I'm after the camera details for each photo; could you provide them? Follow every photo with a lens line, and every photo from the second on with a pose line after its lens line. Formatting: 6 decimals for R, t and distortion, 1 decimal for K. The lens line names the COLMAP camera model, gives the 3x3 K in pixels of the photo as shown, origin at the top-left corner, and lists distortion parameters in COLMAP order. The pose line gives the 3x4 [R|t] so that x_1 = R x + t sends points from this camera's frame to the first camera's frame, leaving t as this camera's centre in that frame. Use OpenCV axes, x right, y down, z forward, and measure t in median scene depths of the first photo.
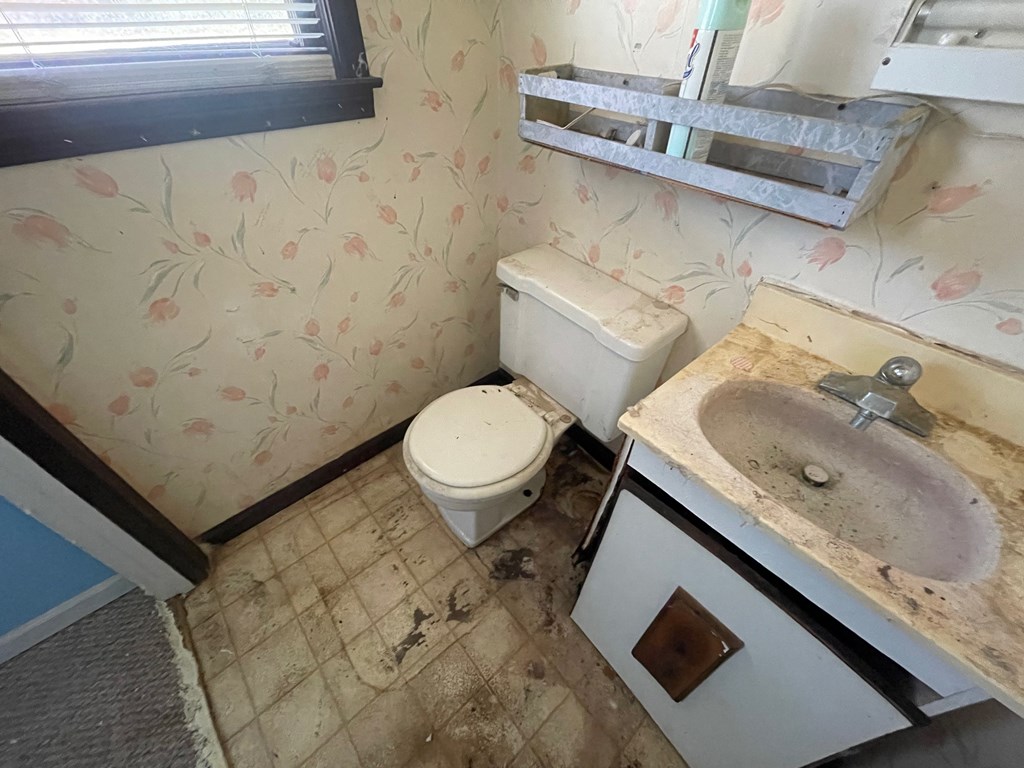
lens RADIAL K [[410.4, 0, 506.9], [0, 410.4, 381.0], [0, 0, 1]] dist [-0.008110, 0.003225]
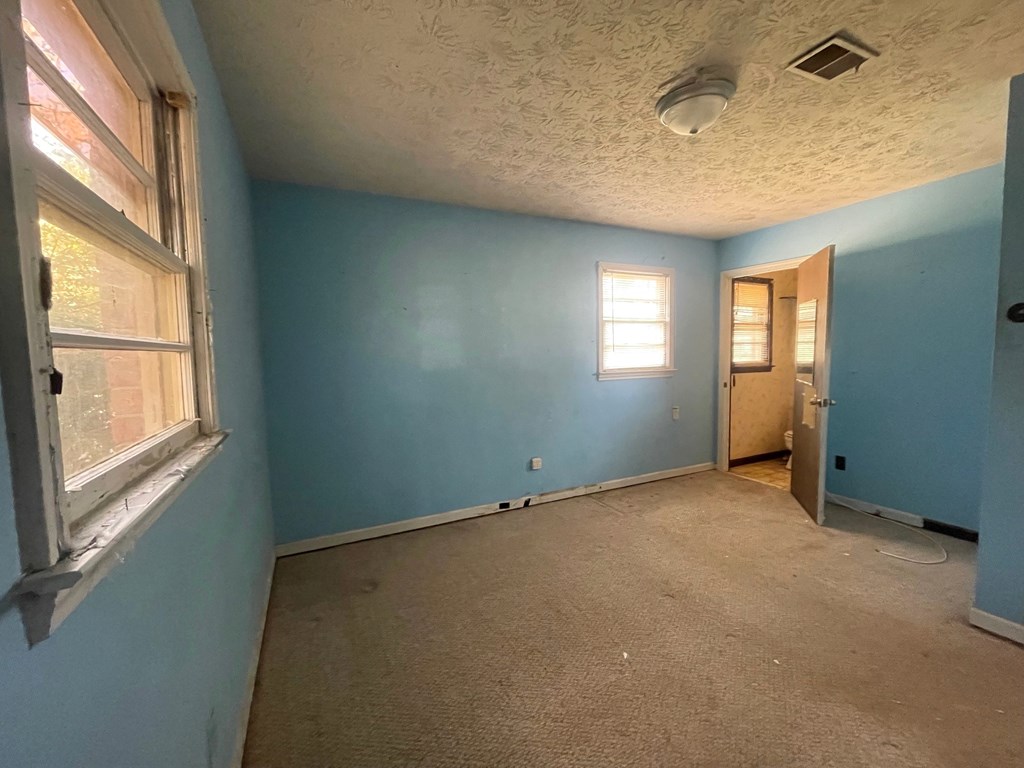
lens RADIAL K [[410.4, 0, 506.9], [0, 410.4, 381.0], [0, 0, 1]] dist [-0.008110, 0.003225]
pose [[0.968085, -0.001233, -0.250619, -2.186960], [-0.154485, 0.784481, -0.600603, 2.967558], [0.197347, 0.620152, 0.759254, -3.394957]]
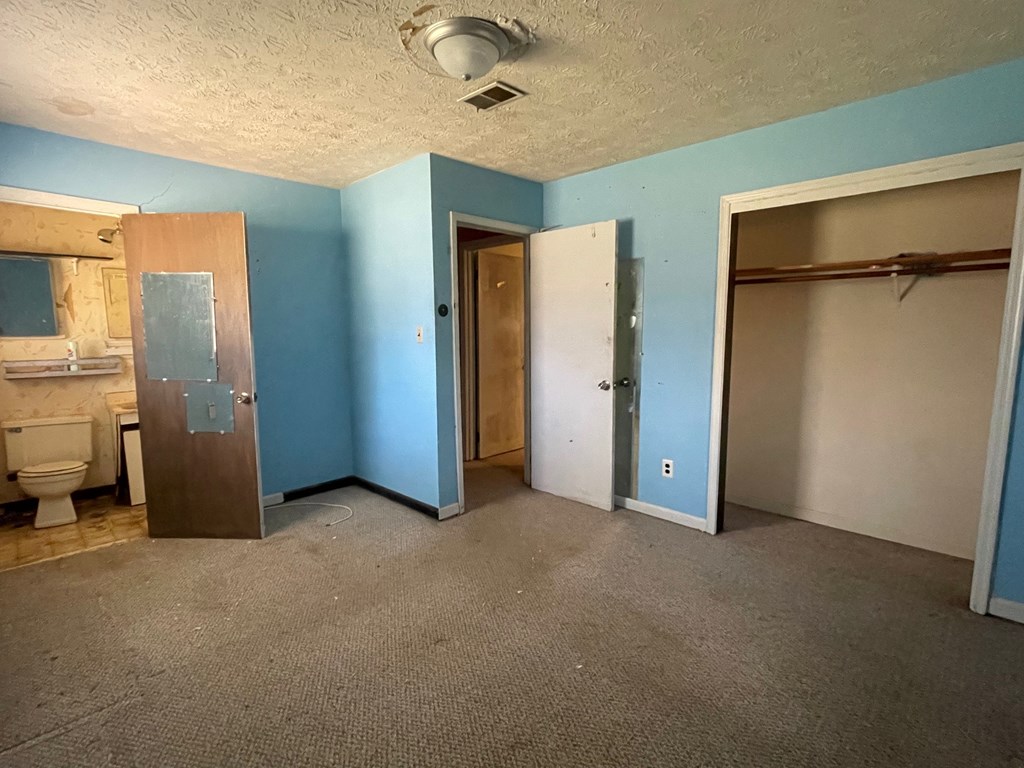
lens RADIAL K [[492.7, 0, 512.0], [0, 492.7, 384.0], [0, 0, 1]] dist [-0.001761, 0.000628]
pose [[-0.083950, -0.115710, 0.989729, -3.930502], [0.680290, 0.719101, 0.141774, 1.503114], [-0.728119, 0.685205, 0.018348, -1.822897]]
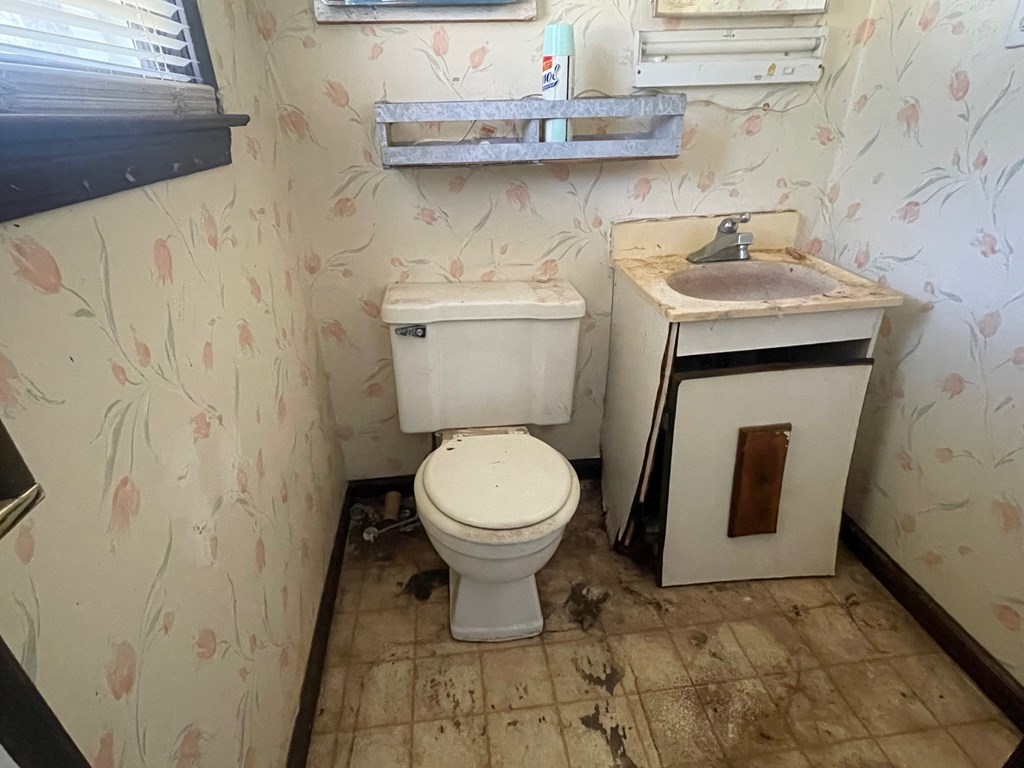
lens RADIAL K [[546.9, 0, 494.9], [0, 546.9, 388.6], [0, 0, 1]] dist [-0.000636, -0.000314]
pose [[0.562638, -0.397133, 0.725068, -0.936190], [0.580786, 0.814042, -0.004813, -0.018408], [-0.588325, 0.423817, 0.688660, 0.190990]]
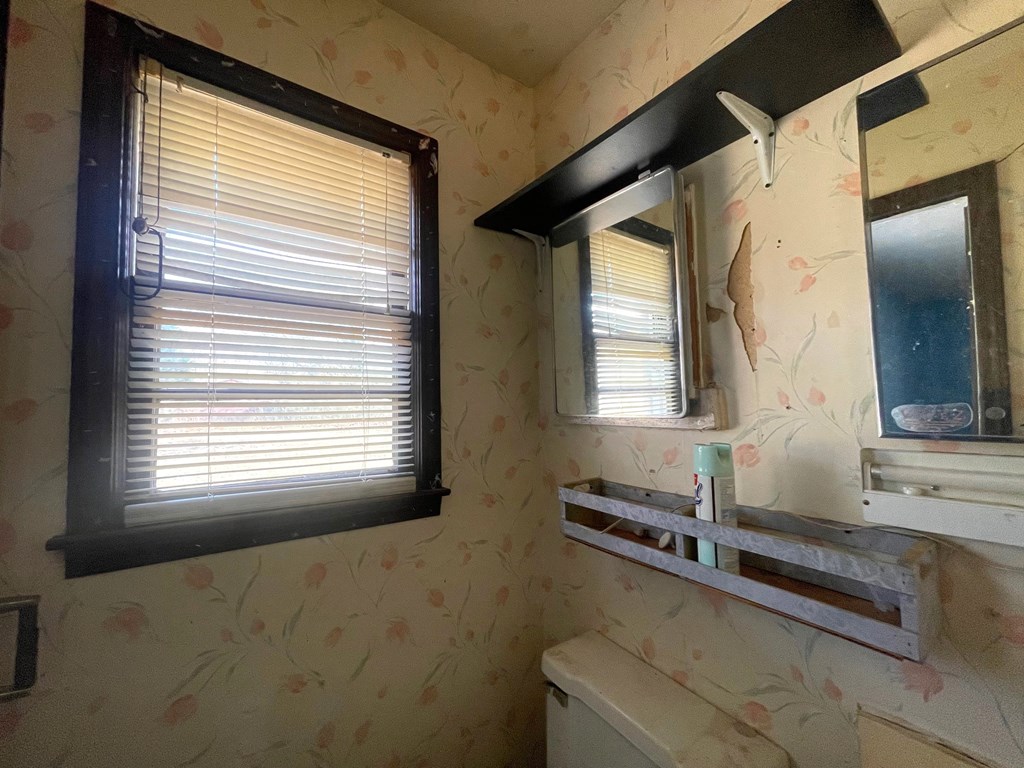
lens RADIAL K [[410.4, 0, 506.9], [0, 410.4, 381.0], [0, 0, 1]] dist [-0.008110, 0.003225]
pose [[0.995349, -0.022708, -0.093624, -0.003767], [-0.051453, 0.696303, -0.715901, -0.065005], [0.081447, 0.717389, 0.691896, -0.103240]]
